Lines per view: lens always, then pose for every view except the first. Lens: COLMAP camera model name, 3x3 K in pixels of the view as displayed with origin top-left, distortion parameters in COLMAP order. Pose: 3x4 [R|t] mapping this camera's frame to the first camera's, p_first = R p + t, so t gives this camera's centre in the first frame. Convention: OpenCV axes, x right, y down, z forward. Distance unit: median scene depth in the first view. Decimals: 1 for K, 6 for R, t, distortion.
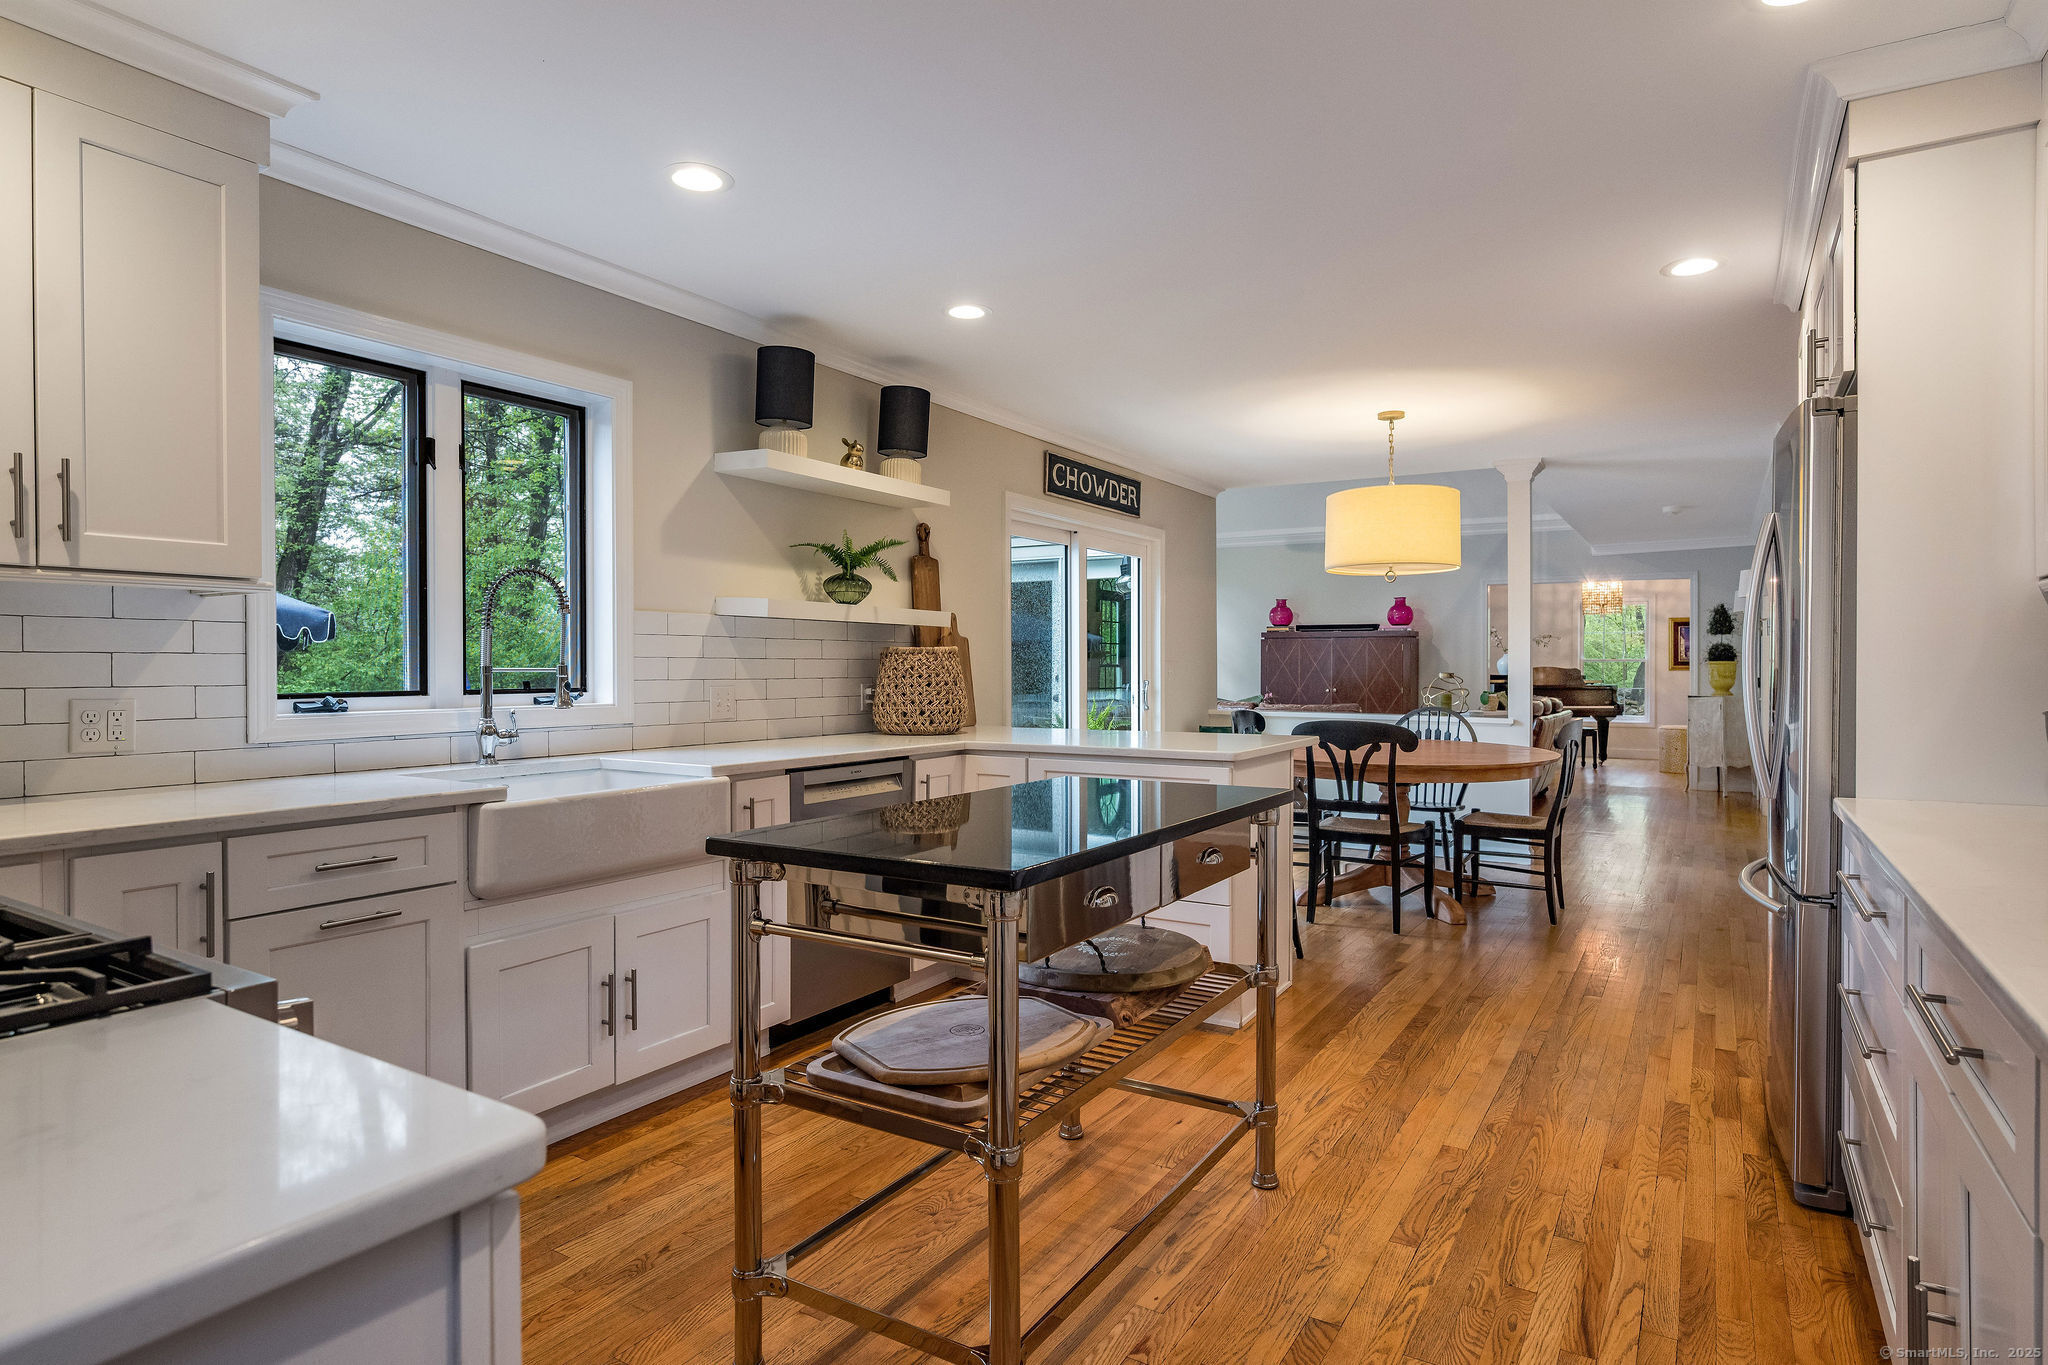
lens RADIAL K [[1155.7, 0, 1024.3], [0, 1155.7, 667.9], [0, 0, 1]] dist [0.001971, -0.001256]
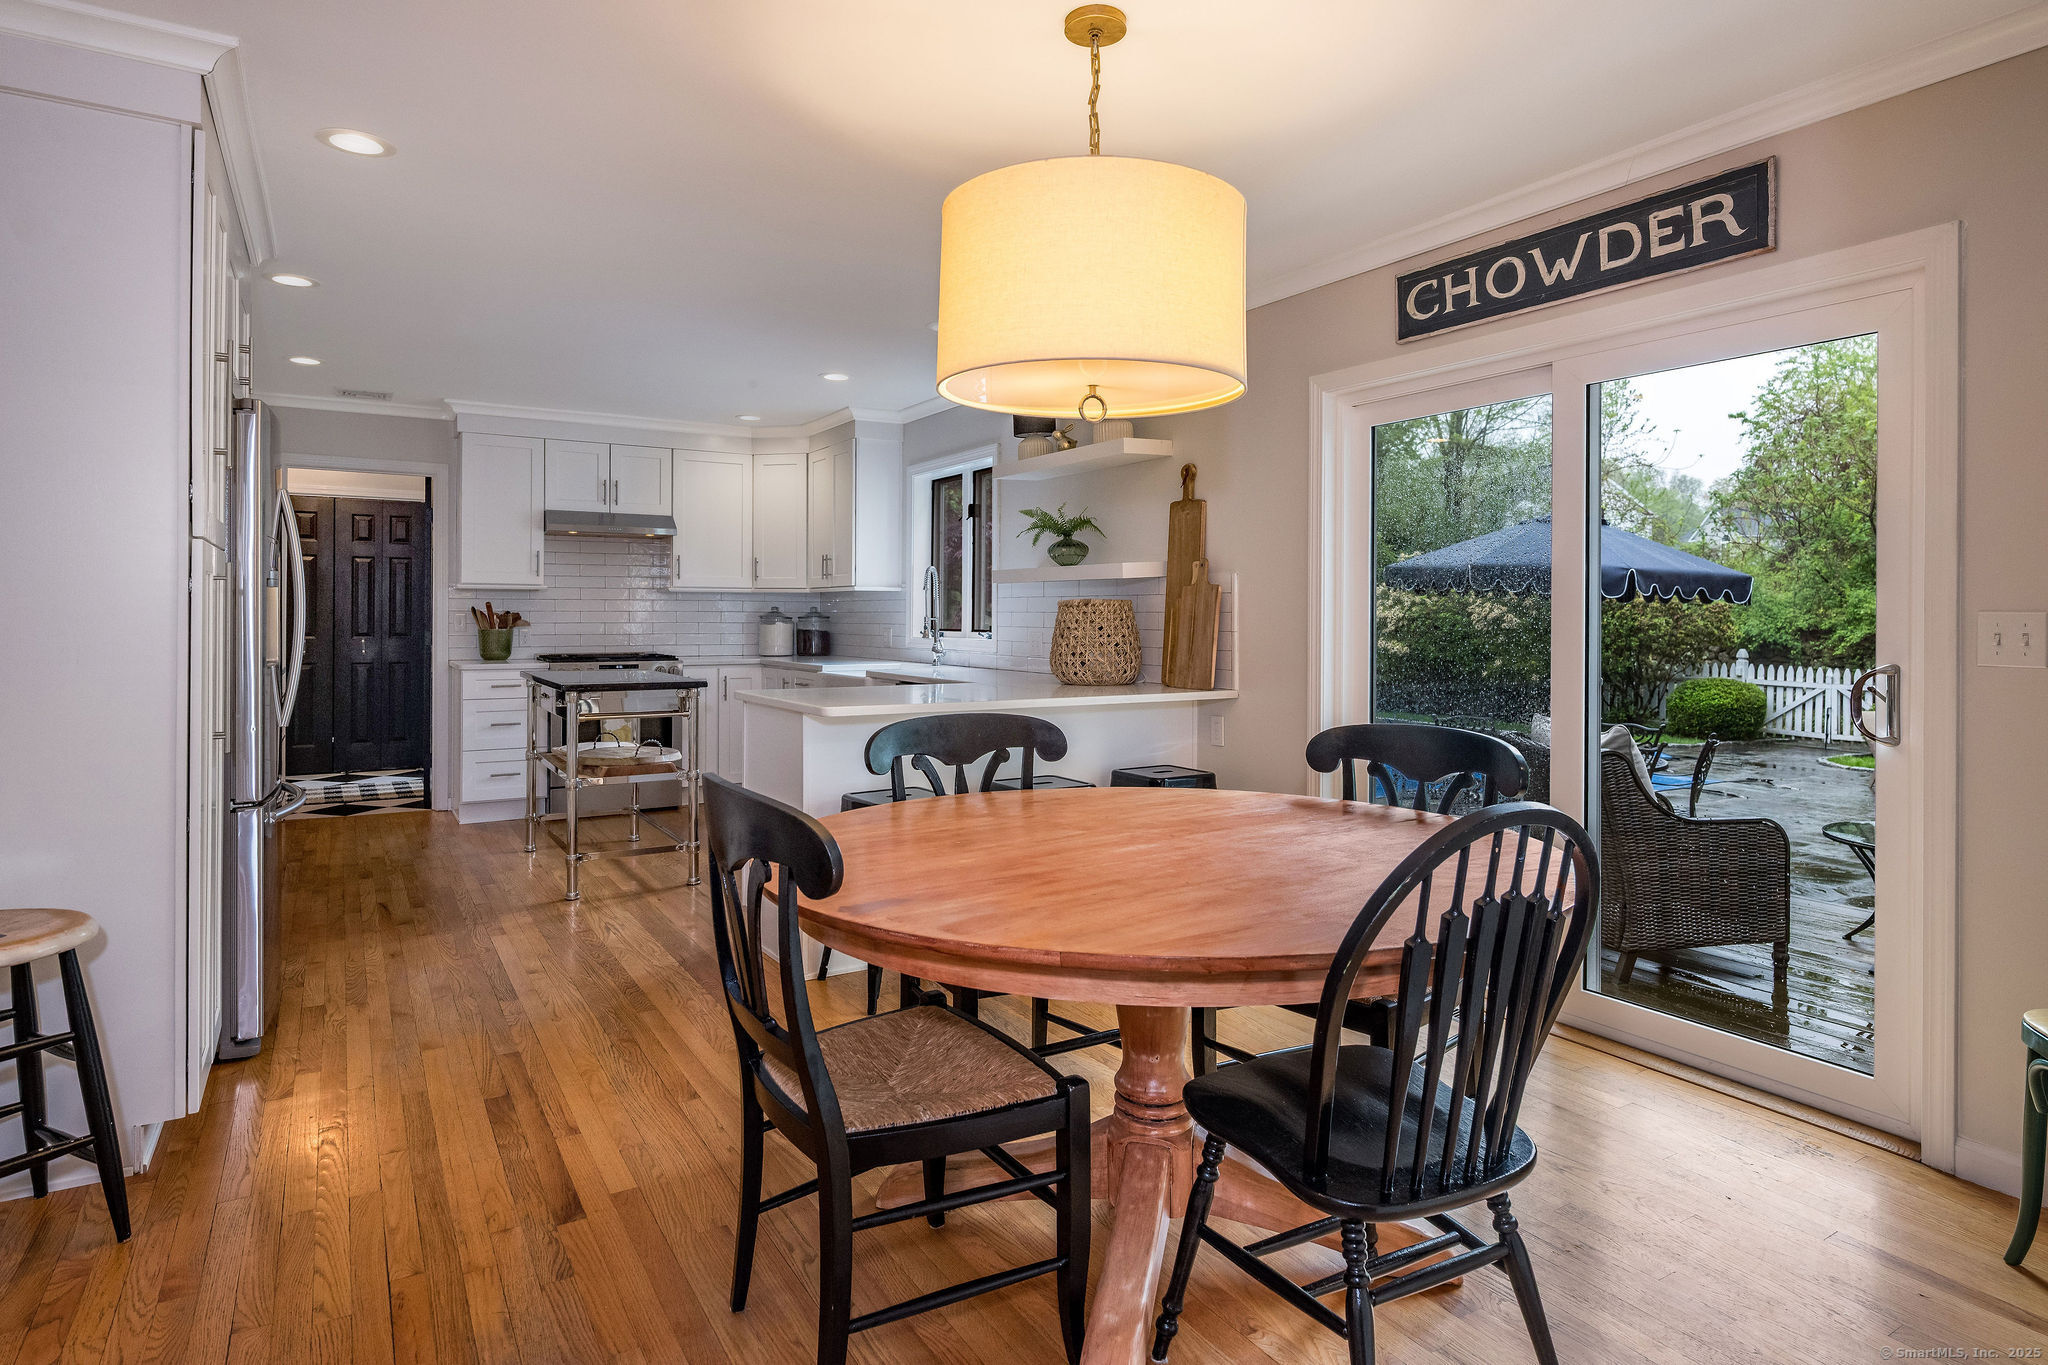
lens RADIAL K [[1155.7, 0, 1041.3], [0, 1155.7, 611.5], [0, 0, 1]] dist [0.001971, -0.001256]
pose [[-0.469384, -0.005303, -0.882978, 0.961649], [-0.004533, 0.999983, -0.003596, -0.004396], [0.882982, 0.002315, -0.469401, 1.632915]]
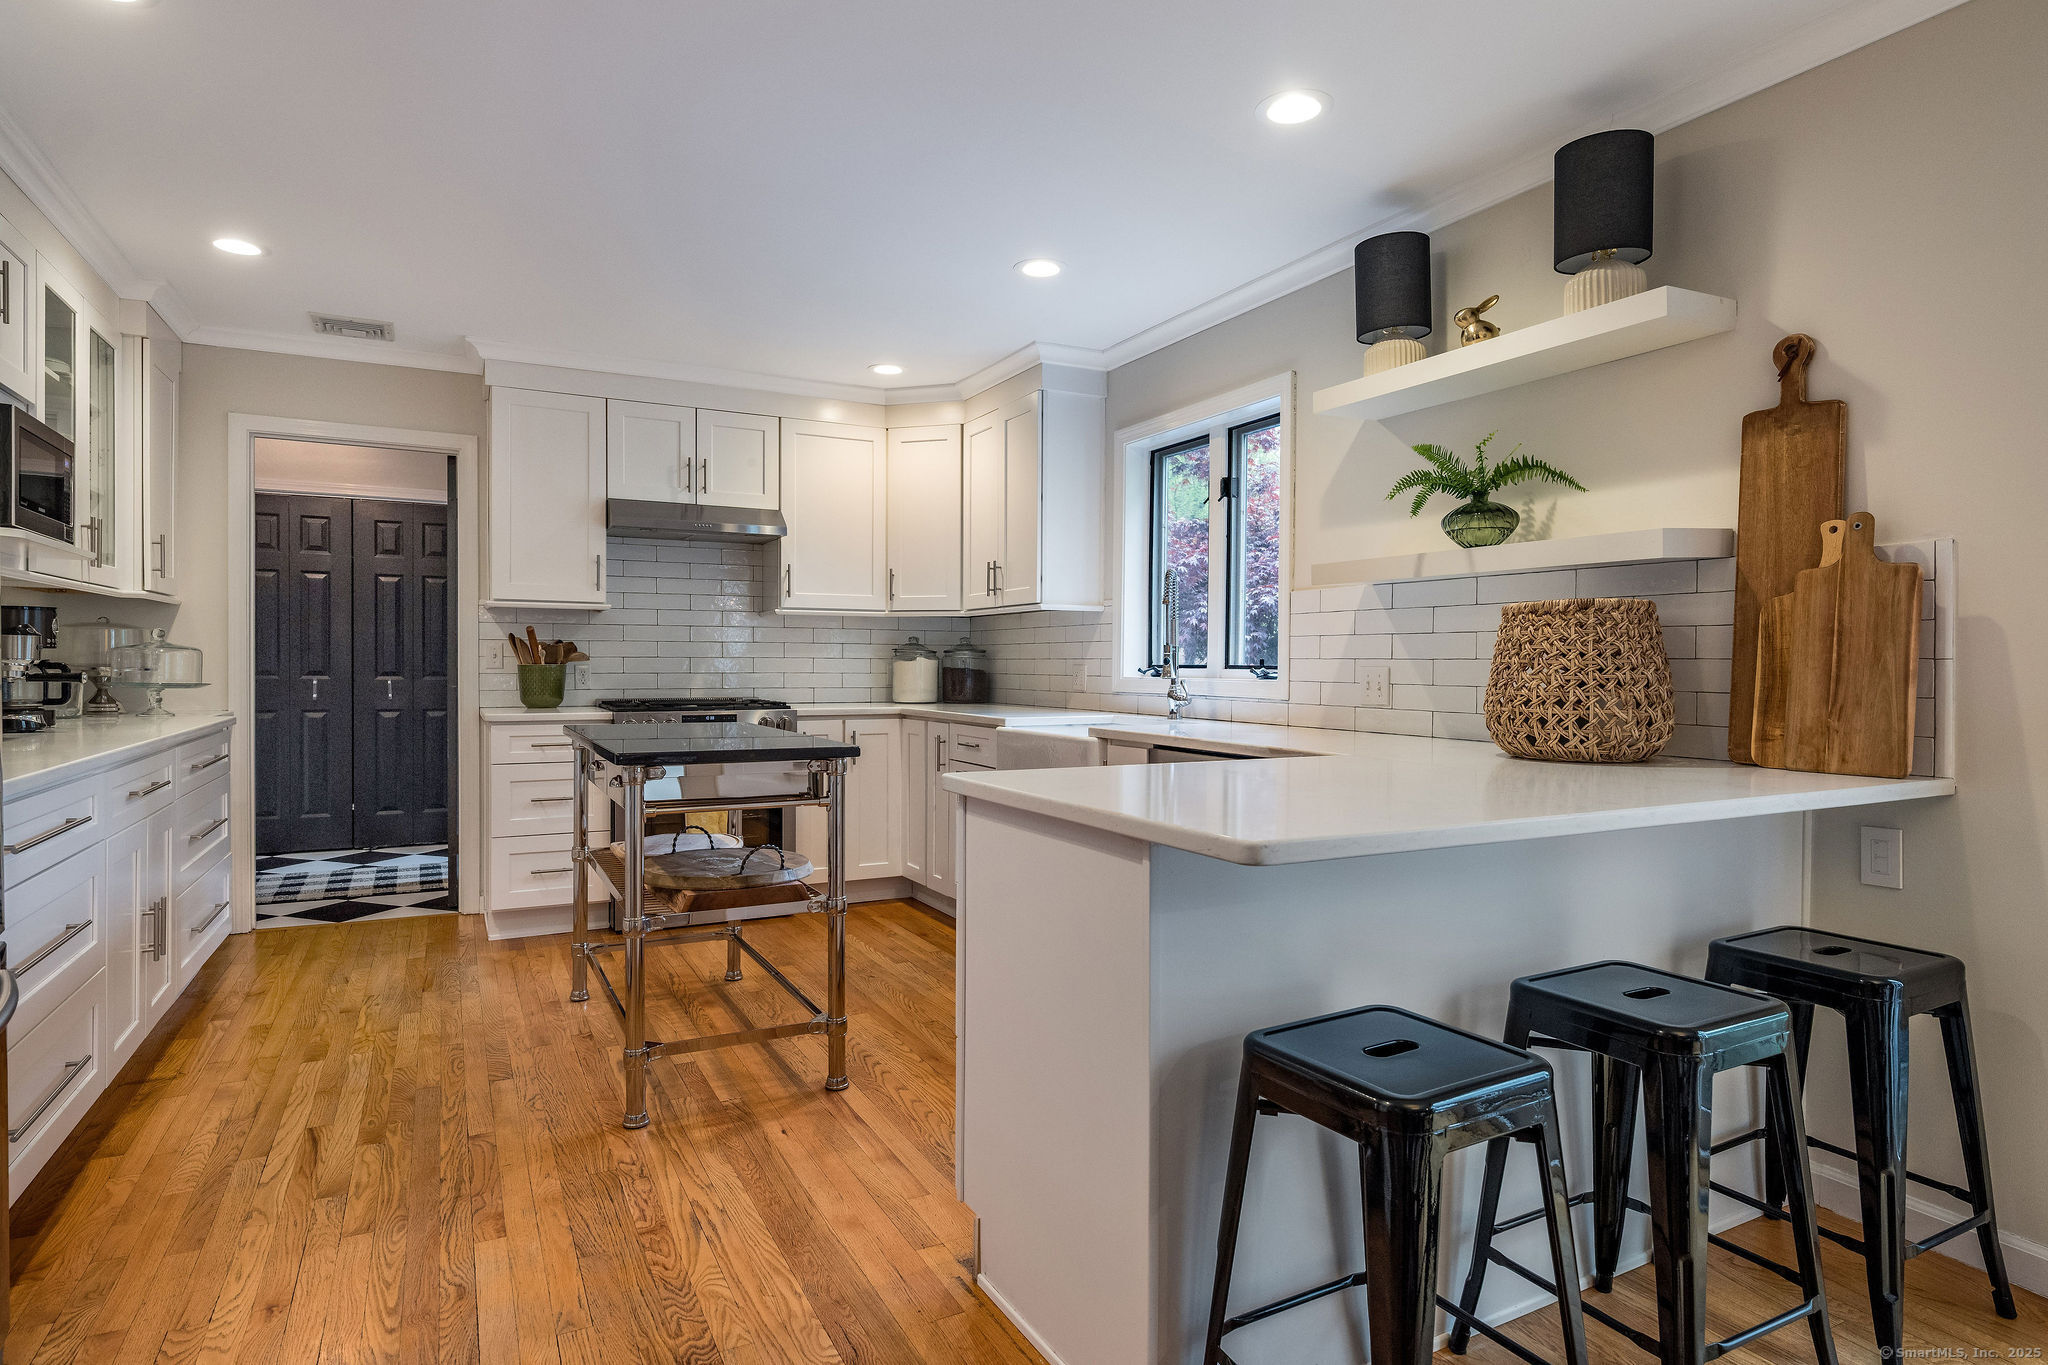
lens RADIAL K [[1155.7, 0, 1038.5], [0, 1155.7, 670.9], [0, 0, 1]] dist [0.001971, -0.001256]
pose [[-0.528943, 0.003768, -0.848649, 0.590502], [-0.005695, 0.999952, 0.007990, 0.013098], [0.848639, 0.009060, -0.528896, 1.213093]]
